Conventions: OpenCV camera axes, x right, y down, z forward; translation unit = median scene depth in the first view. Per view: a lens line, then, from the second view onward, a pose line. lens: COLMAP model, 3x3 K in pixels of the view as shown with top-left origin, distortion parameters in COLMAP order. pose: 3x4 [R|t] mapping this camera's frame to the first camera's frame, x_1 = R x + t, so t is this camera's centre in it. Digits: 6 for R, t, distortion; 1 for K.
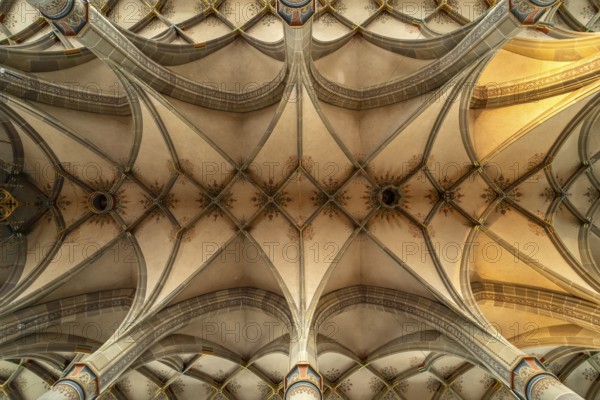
lens RADIAL K [[317.5, 0, 300.0], [0, 317.5, 200.0], [0, 0, 1]] dist [-0.032811, 0.000358]
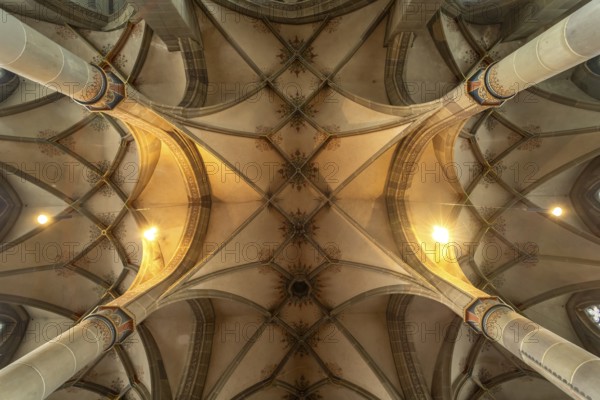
lens RADIAL K [[317.5, 0, 300.0], [0, 317.5, 200.0], [0, 0, 1]] dist [-0.032811, 0.000358]
pose [[0.001065, -0.999580, -0.028954, 0.577870], [0.999999, 0.001052, 0.000446, -0.010179], [-0.000415, -0.028954, 0.999581, 0.000319]]
